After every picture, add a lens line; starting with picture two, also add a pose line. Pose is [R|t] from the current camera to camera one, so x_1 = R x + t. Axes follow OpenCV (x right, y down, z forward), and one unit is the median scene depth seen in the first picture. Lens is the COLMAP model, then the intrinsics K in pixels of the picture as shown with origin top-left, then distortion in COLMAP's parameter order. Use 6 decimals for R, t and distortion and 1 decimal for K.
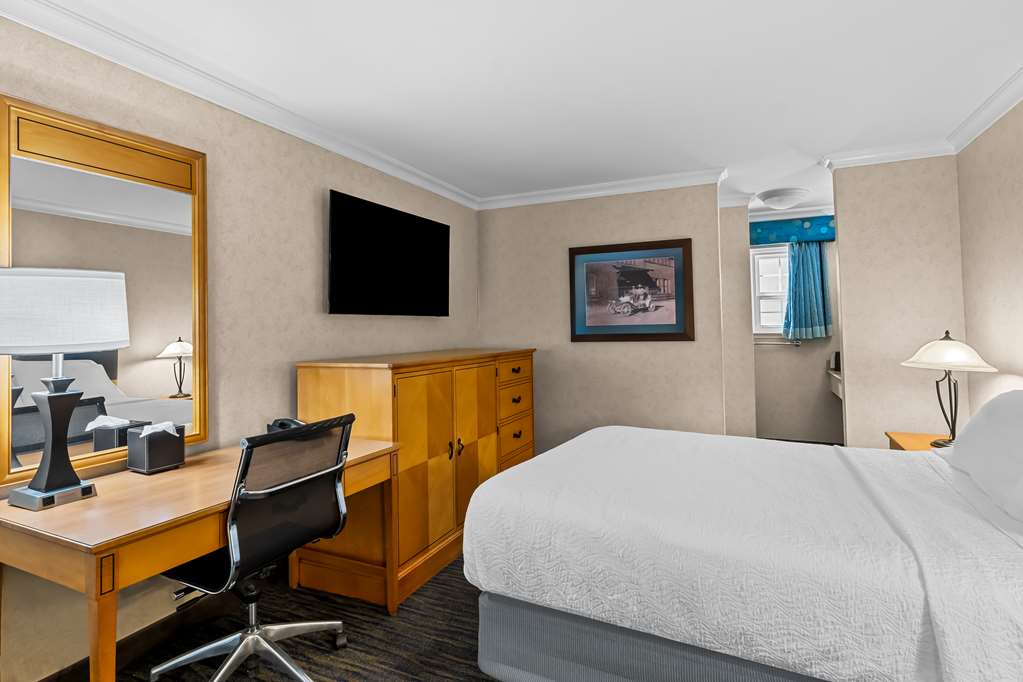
lens RADIAL K [[525.9, 0, 516.3], [0, 525.9, 315.2], [0, 0, 1]] dist [-0.000941, 0.000242]
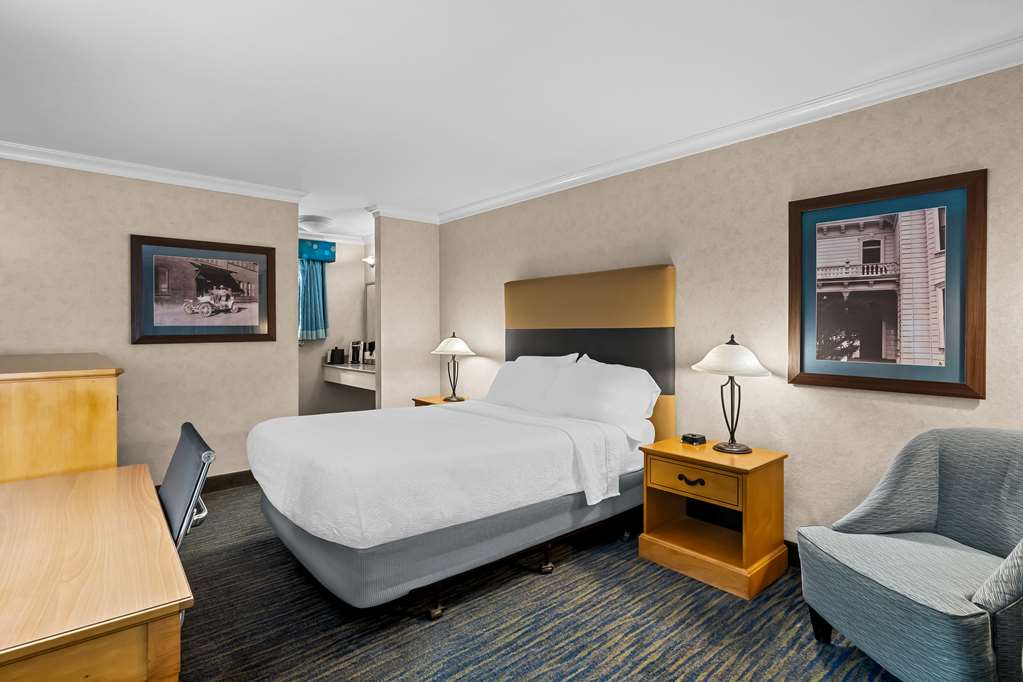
lens RADIAL K [[523.5, 0, 510.6], [0, 523.5, 326.0], [0, 0, 1]] dist [-0.000092, 0.000648]
pose [[0.421568, 0.015924, 0.906657, -0.431881], [-0.026095, 0.999645, -0.005424, 0.009615], [-0.906421, -0.021373, 0.421834, 0.082070]]
